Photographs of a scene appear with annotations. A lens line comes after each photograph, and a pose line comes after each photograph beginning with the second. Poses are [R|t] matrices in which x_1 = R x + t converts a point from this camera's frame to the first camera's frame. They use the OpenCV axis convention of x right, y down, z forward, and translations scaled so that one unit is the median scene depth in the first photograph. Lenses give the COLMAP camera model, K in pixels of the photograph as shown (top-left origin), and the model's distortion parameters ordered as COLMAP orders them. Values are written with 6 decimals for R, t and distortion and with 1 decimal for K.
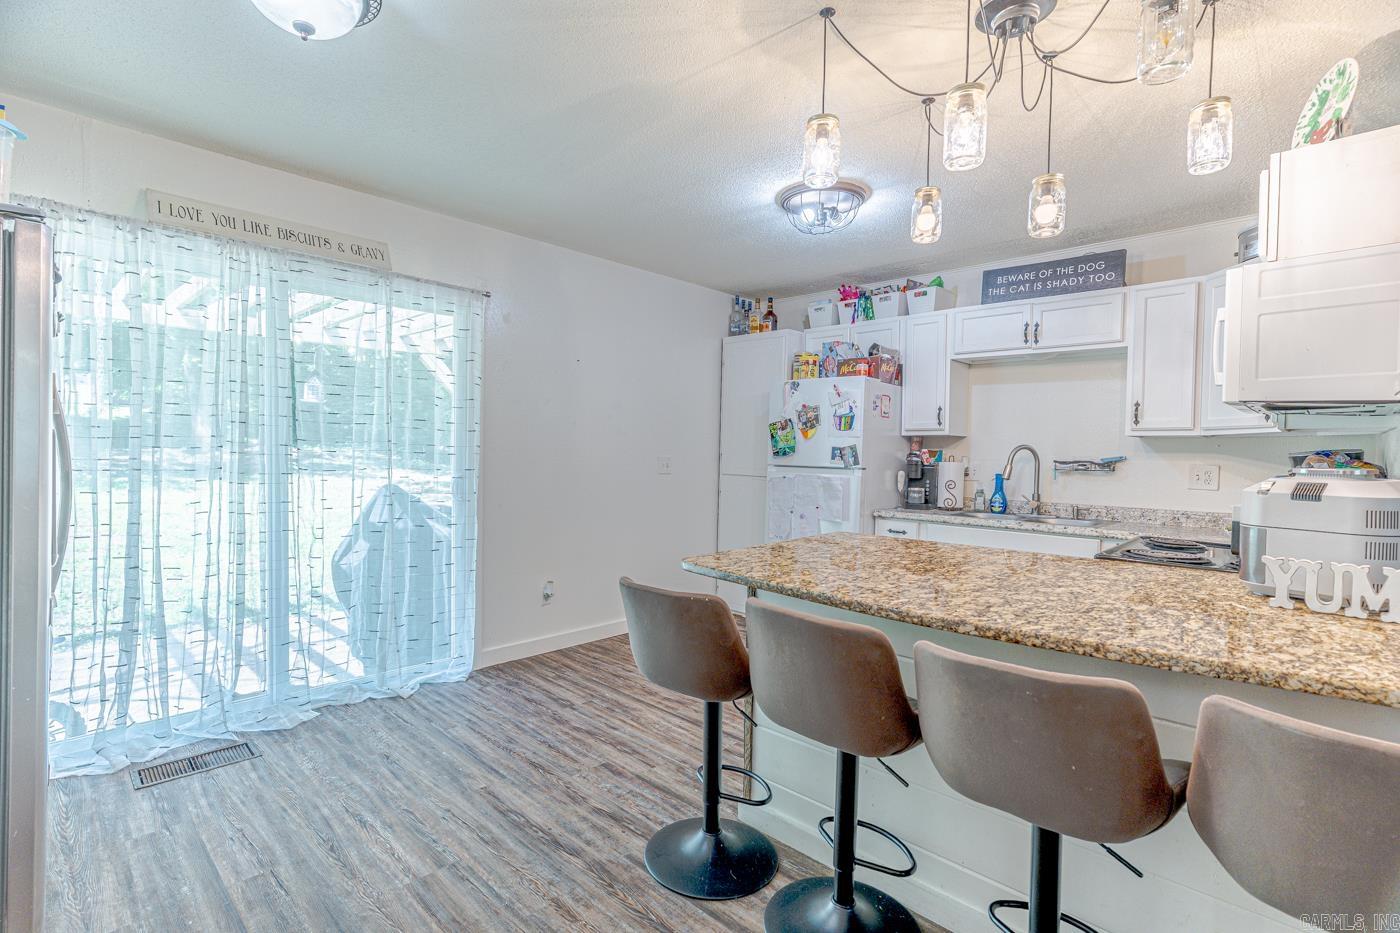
lens RADIAL K [[655.7, 0, 710.4], [0, 655.7, 472.5], [0, 0, 1]] dist [-0.000912, -0.000147]
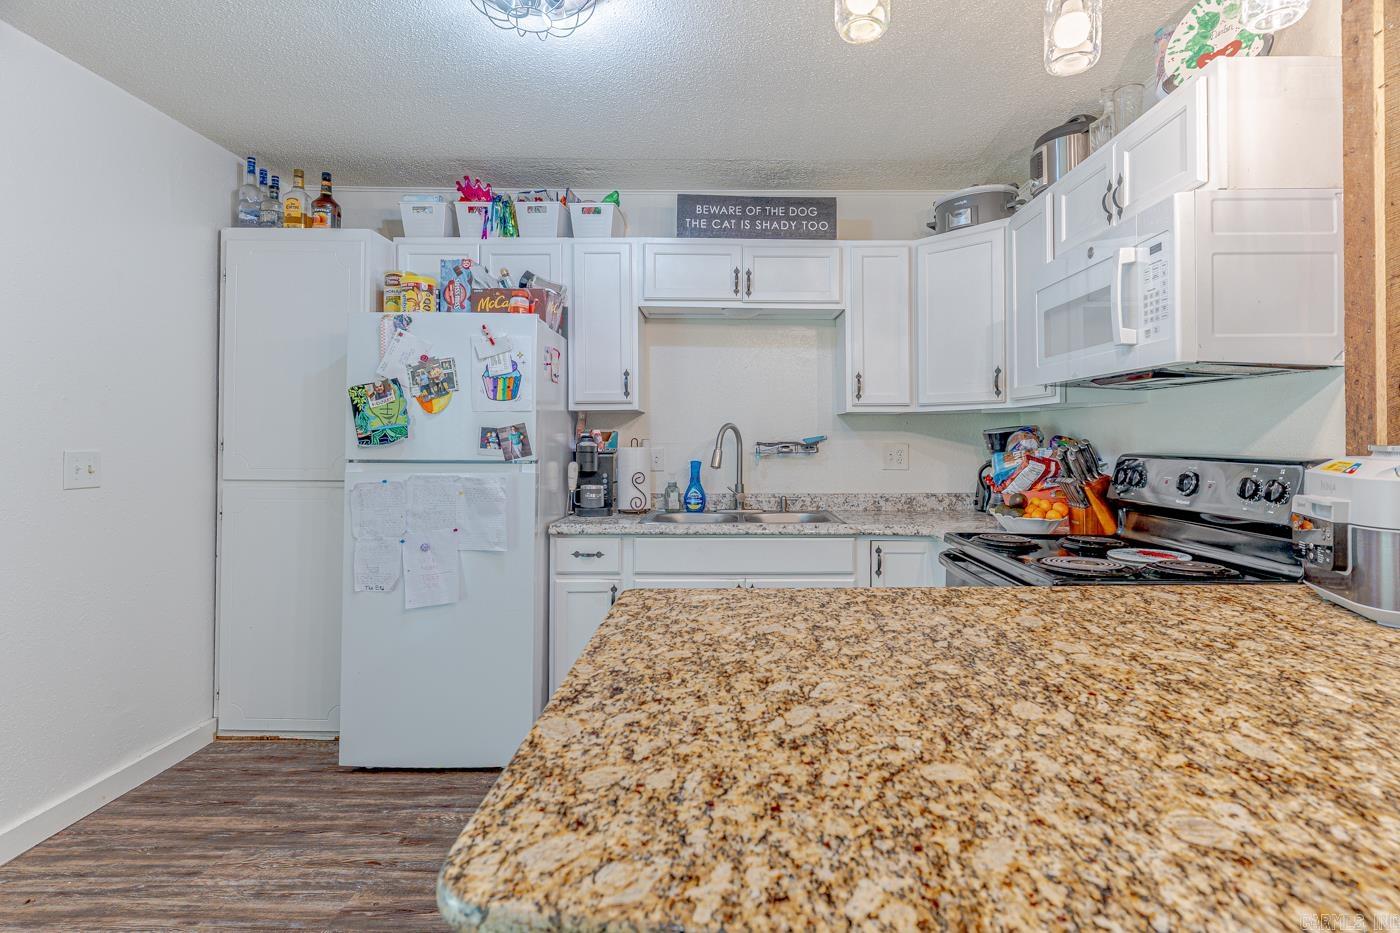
lens RADIAL K [[670.1, 0, 734.8], [0, 670.1, 433.8], [0, 0, 1]] dist [0.002226, 0.000503]
pose [[0.725663, -0.012425, 0.687938, -0.068174], [0.034783, 0.999221, -0.018643, -0.012968], [-0.687170, 0.037457, 0.725530, 0.383274]]
